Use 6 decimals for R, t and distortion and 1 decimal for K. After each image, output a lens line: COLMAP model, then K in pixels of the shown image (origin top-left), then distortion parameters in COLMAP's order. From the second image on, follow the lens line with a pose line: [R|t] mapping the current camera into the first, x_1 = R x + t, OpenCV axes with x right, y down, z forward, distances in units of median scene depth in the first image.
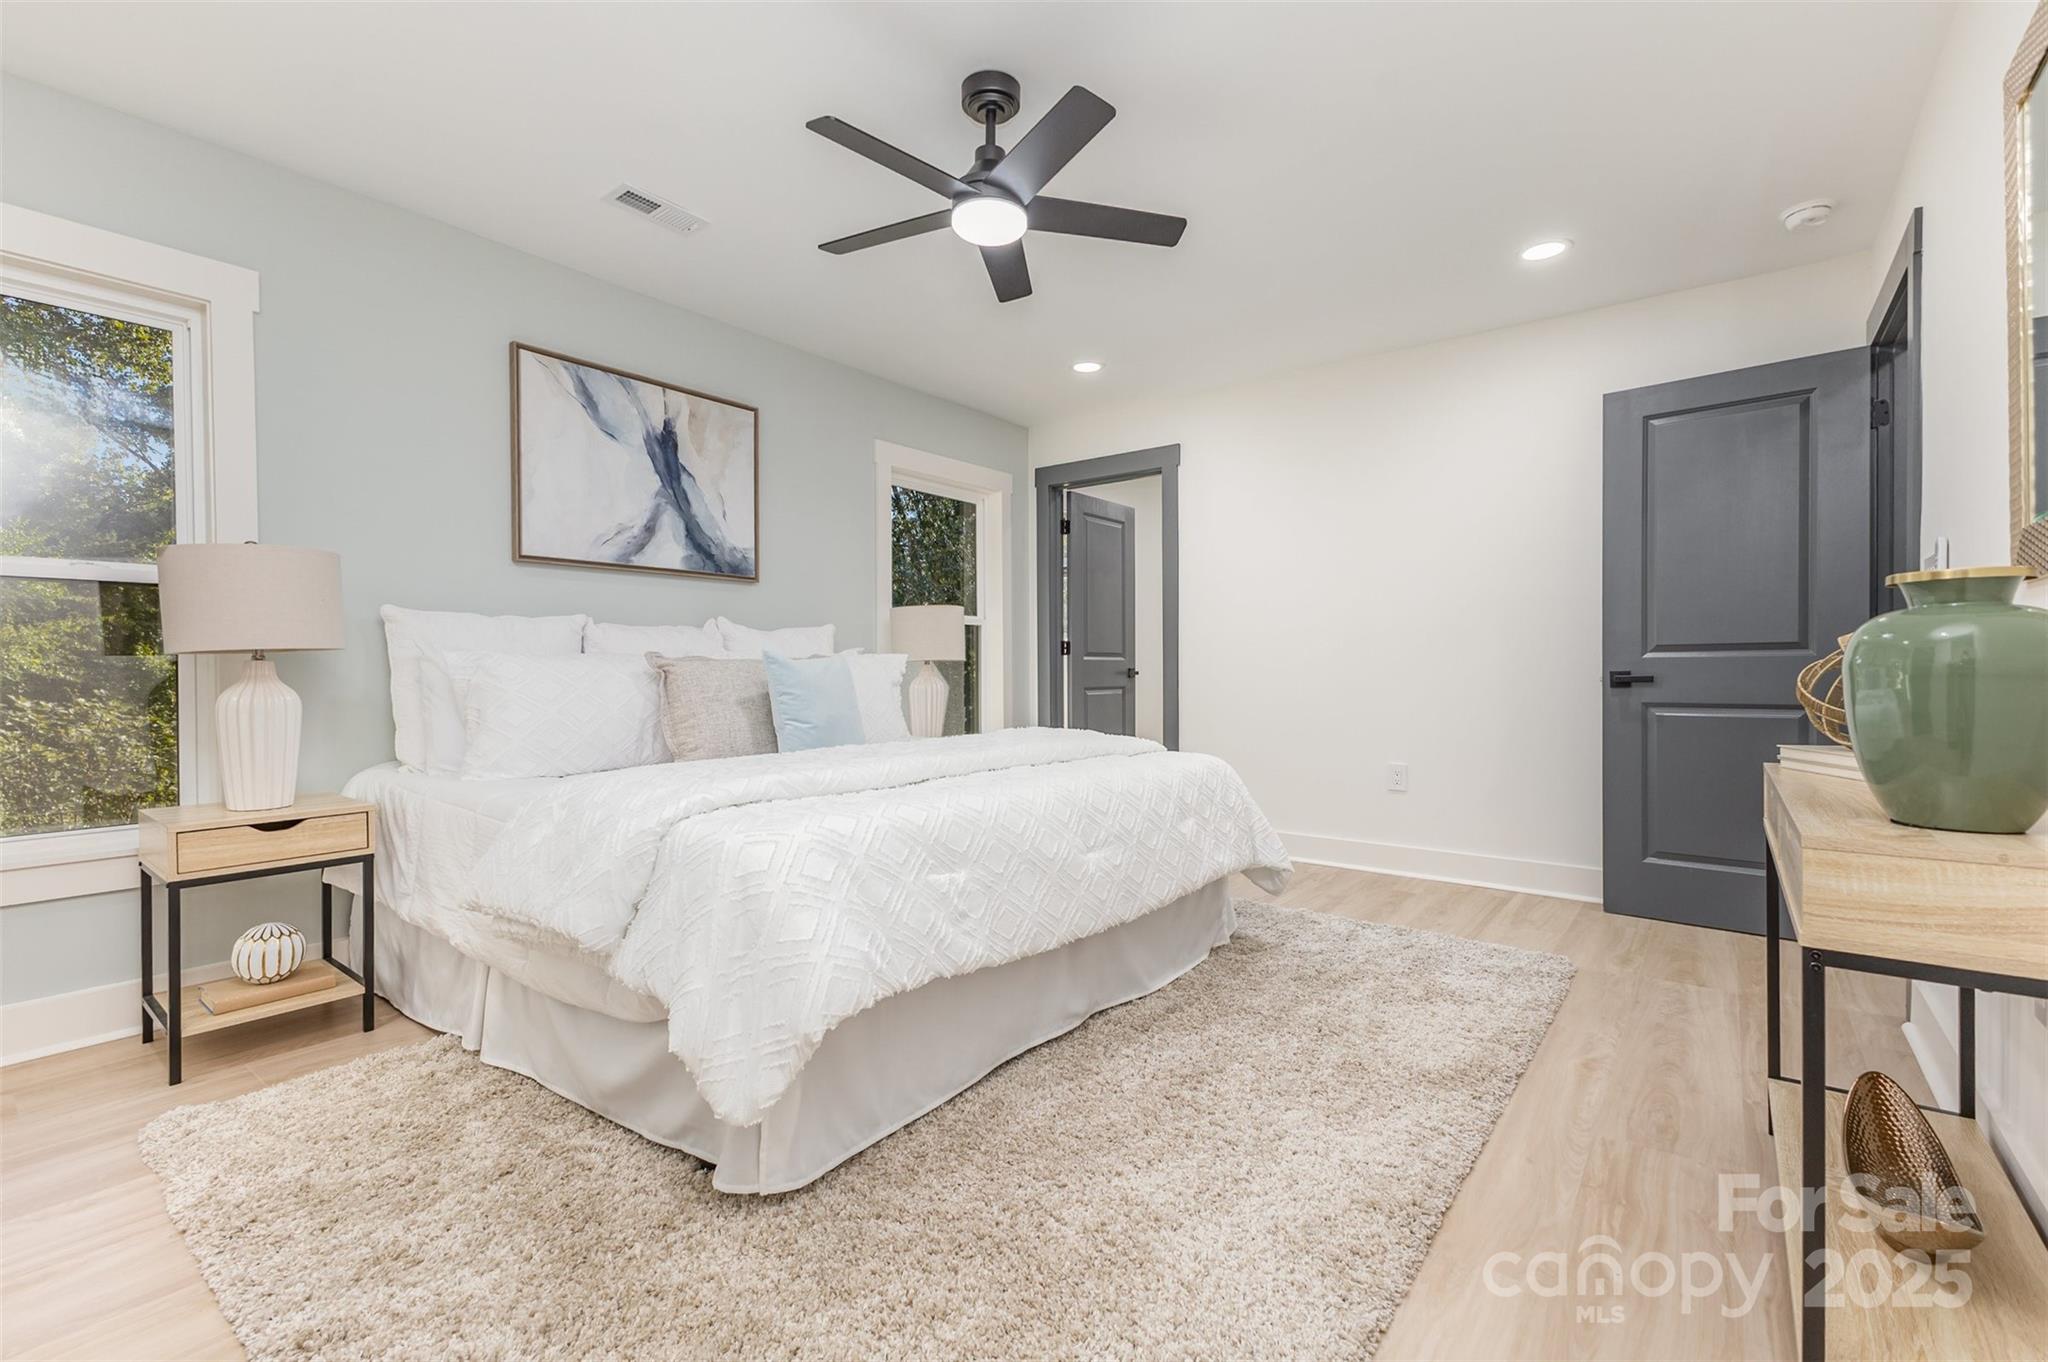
lens RADIAL K [[898.8, 0, 1020.5], [0, 898.8, 671.0], [0, 0, 1]] dist [0.012434, -0.001694]
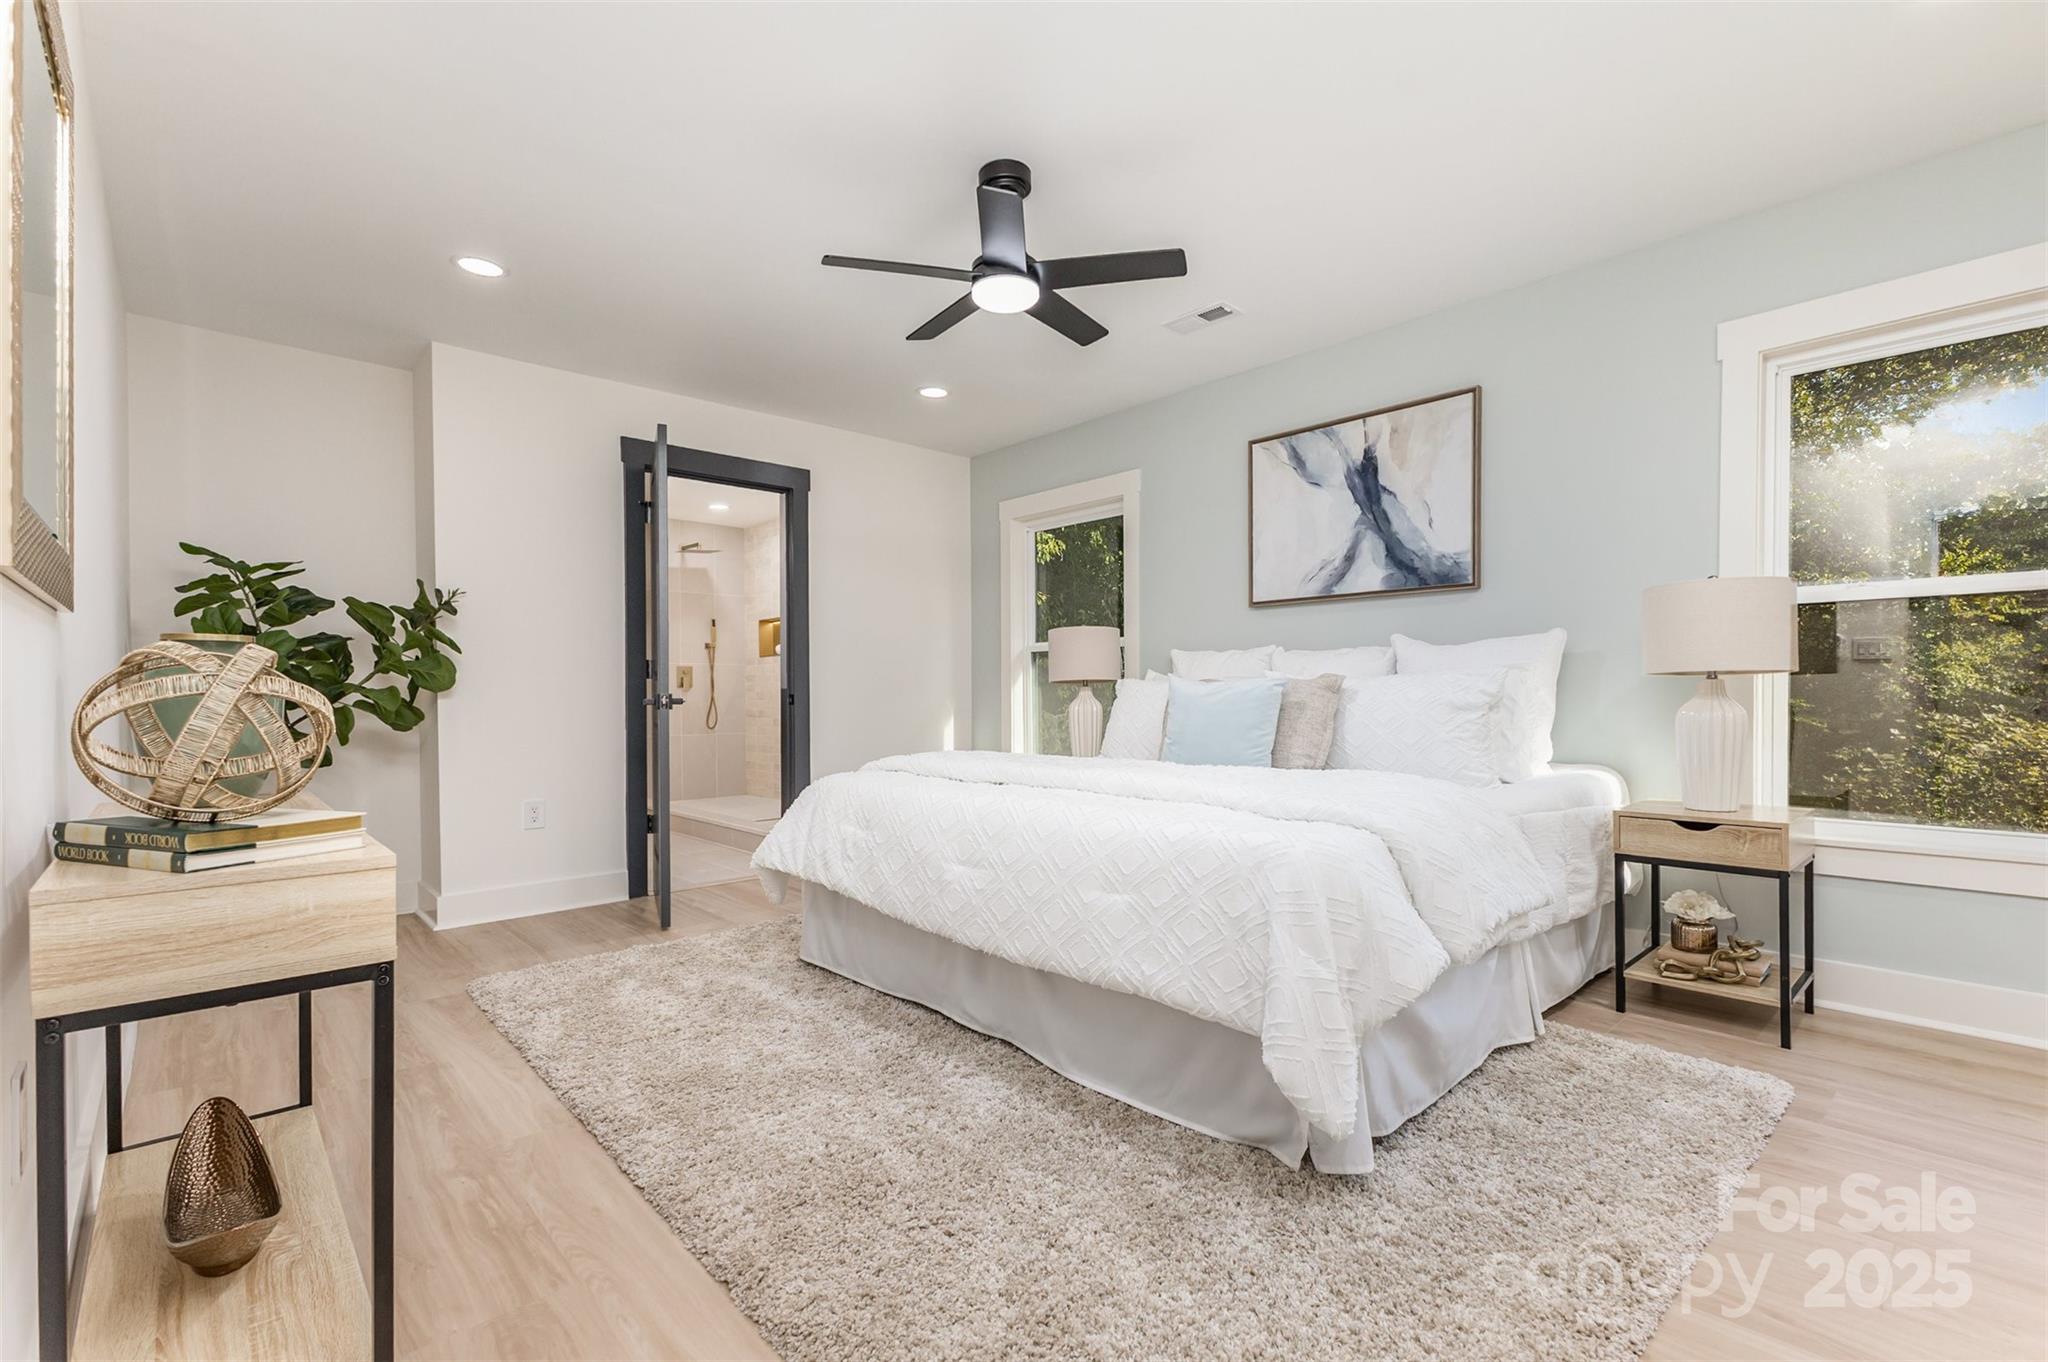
lens RADIAL K [[898.8, 0, 1020.1], [0, 898.8, 696.5], [0, 0, 1]] dist [0.012434, -0.001694]
pose [[-0.170750, 0.008890, -0.985274, 0.692002], [0.004249, 0.999957, 0.008286, -0.004153], [0.985305, -0.002772, -0.170781, 0.780811]]
